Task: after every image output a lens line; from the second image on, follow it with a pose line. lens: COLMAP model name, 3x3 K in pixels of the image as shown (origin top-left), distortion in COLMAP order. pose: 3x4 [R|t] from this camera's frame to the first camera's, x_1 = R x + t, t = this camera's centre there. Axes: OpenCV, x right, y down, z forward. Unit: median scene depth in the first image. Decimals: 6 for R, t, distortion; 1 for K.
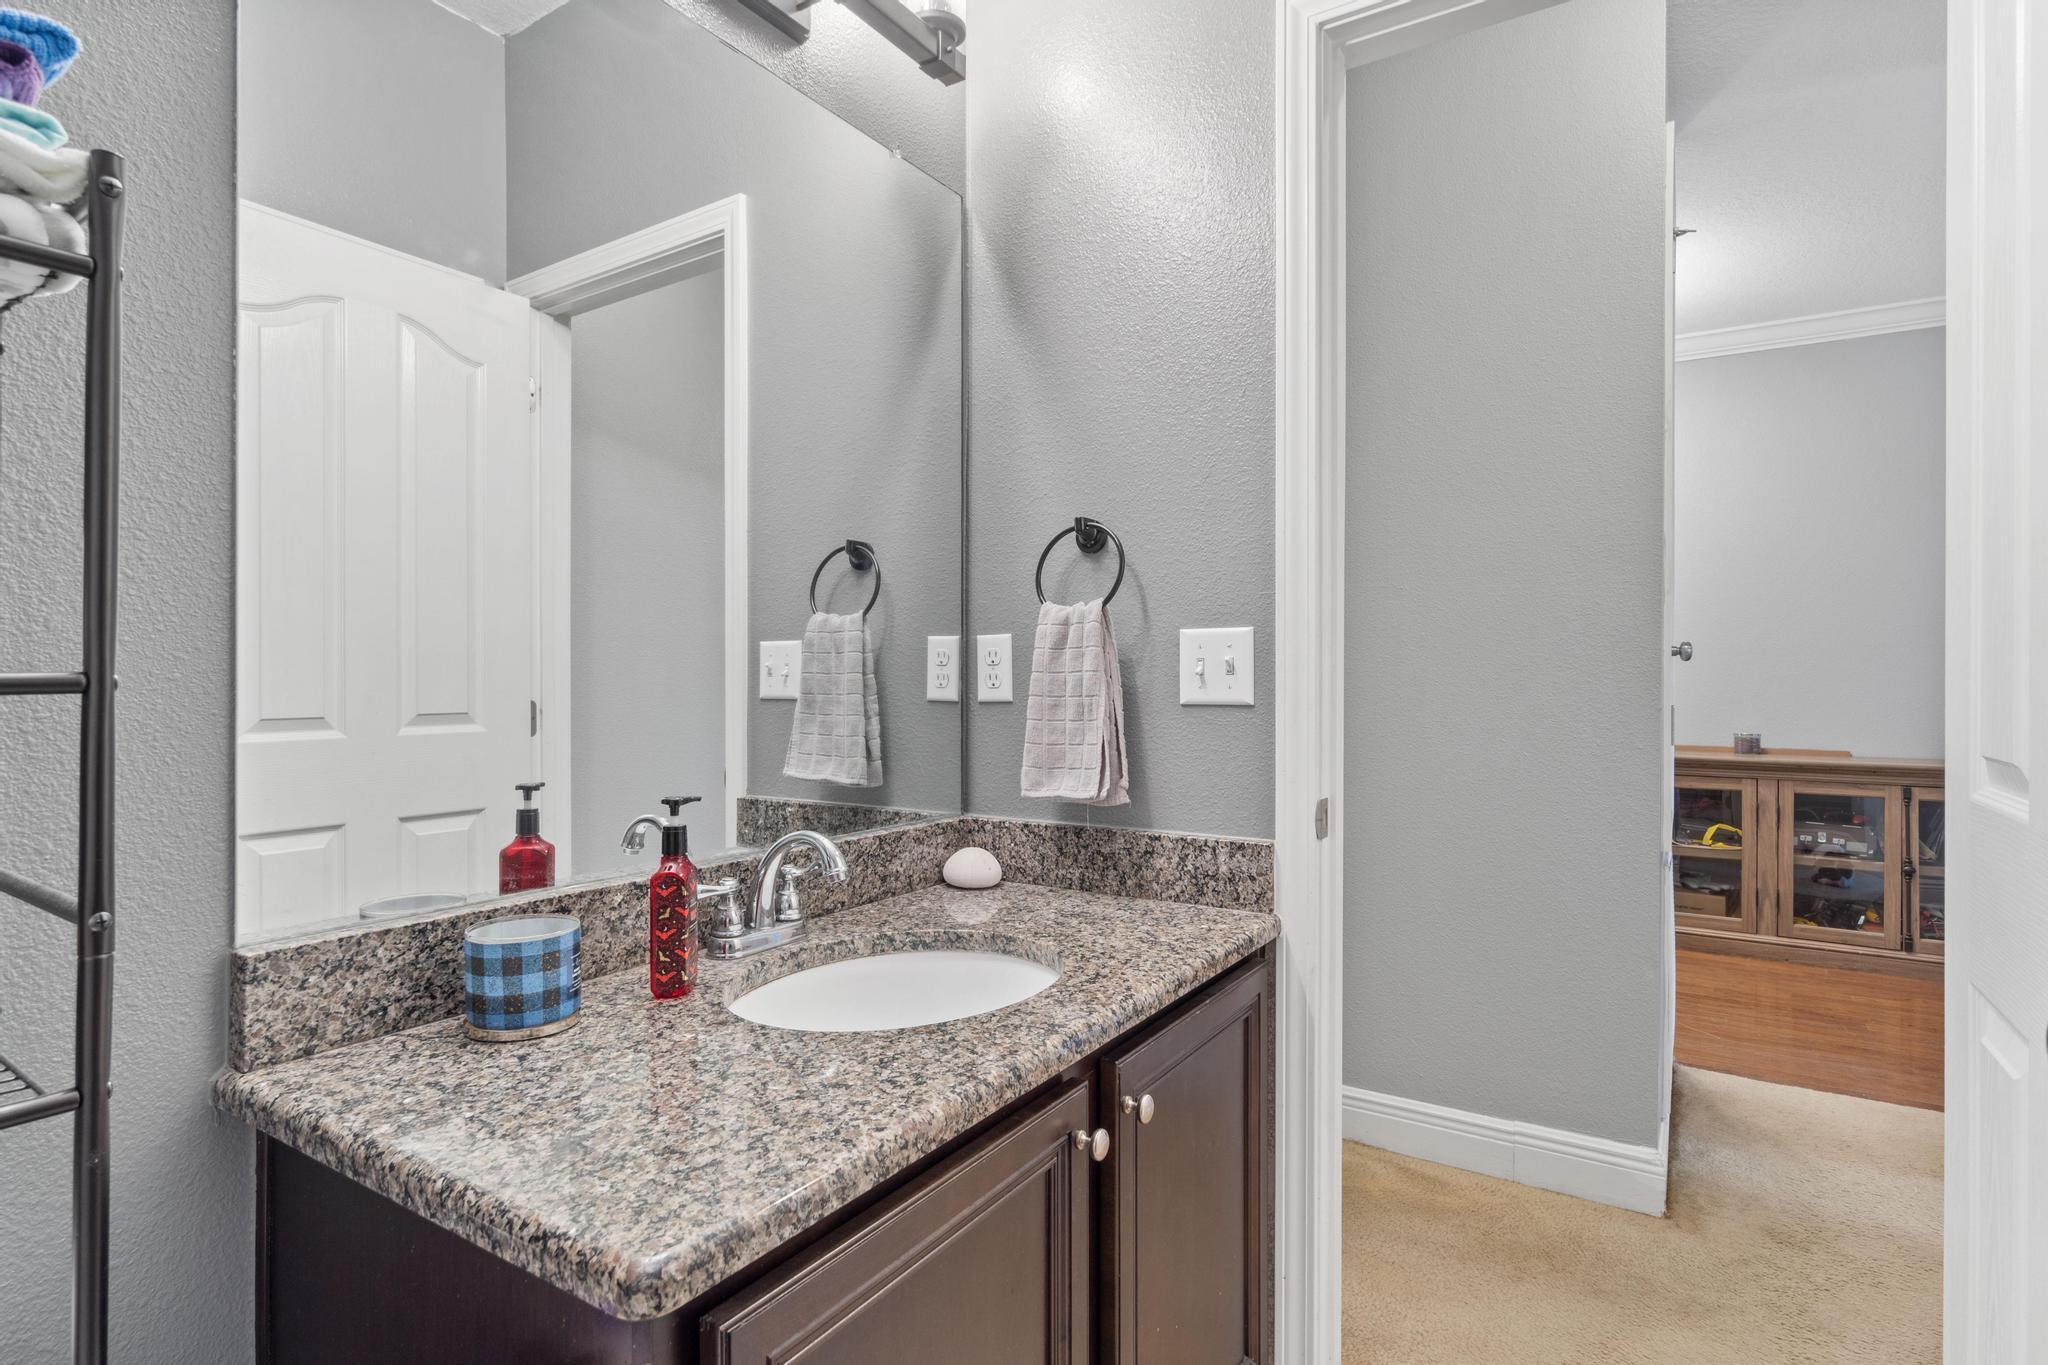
lens RADIAL K [[1002.6, 0, 1018.0], [0, 1002.6, 680.9], [0, 0, 1]] dist [-0.005280, -0.000155]
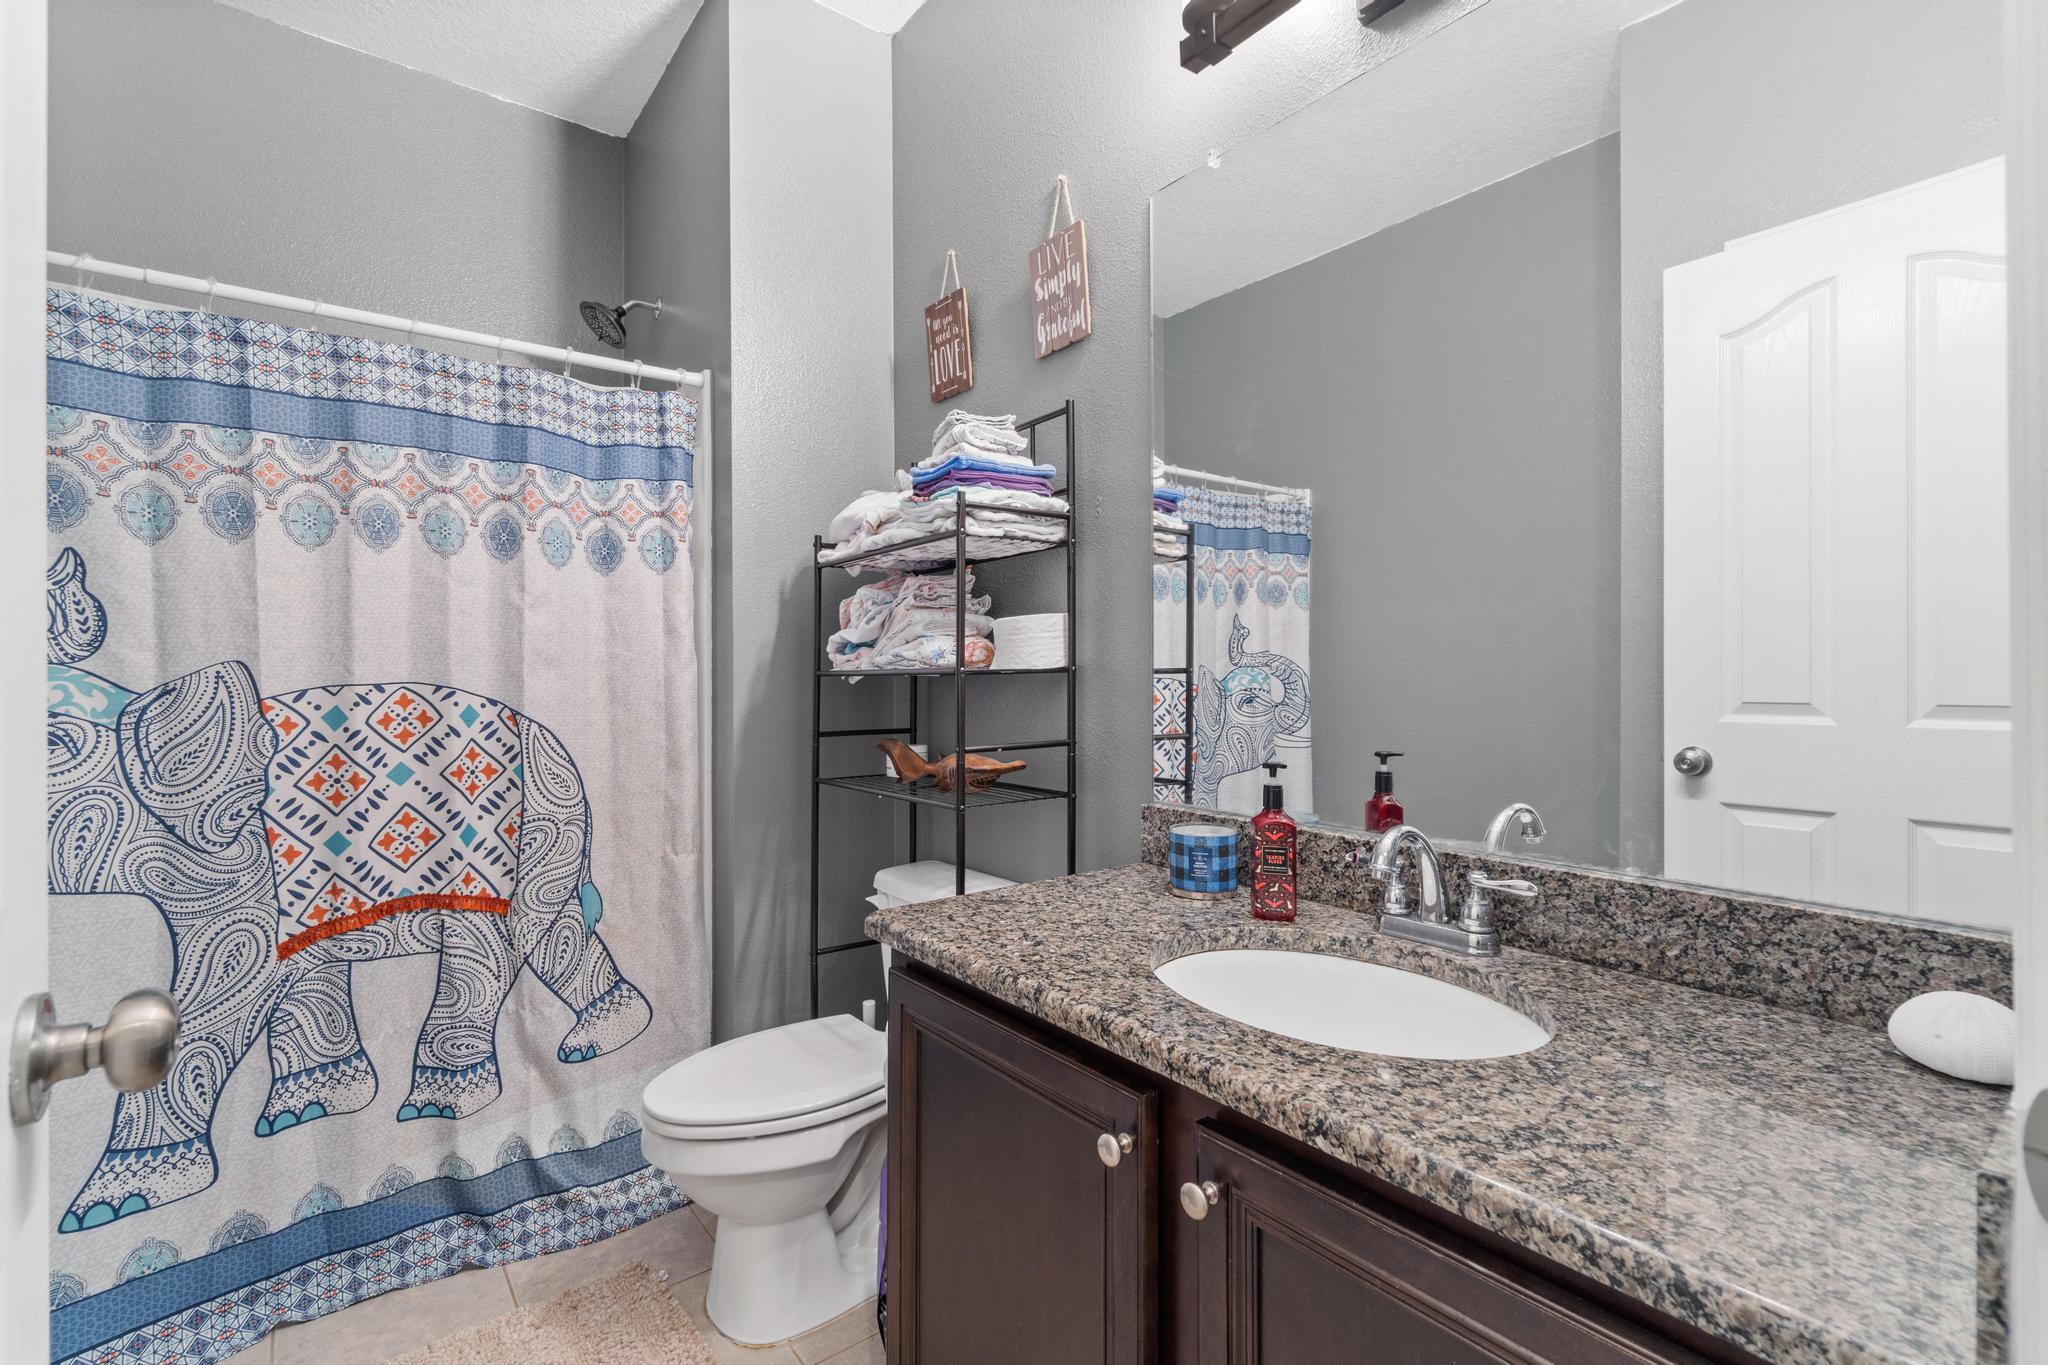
lens RADIAL K [[890.2, 0, 1015.9], [0, 890.2, 669.0], [0, 0, 1]] dist [-0.003177, -0.000546]
pose [[-0.295494, 0.004579, -0.955334, 0.882201], [0.001486, 0.999990, 0.004333, -0.006851], [0.955343, -0.000140, -0.295498, 1.104246]]
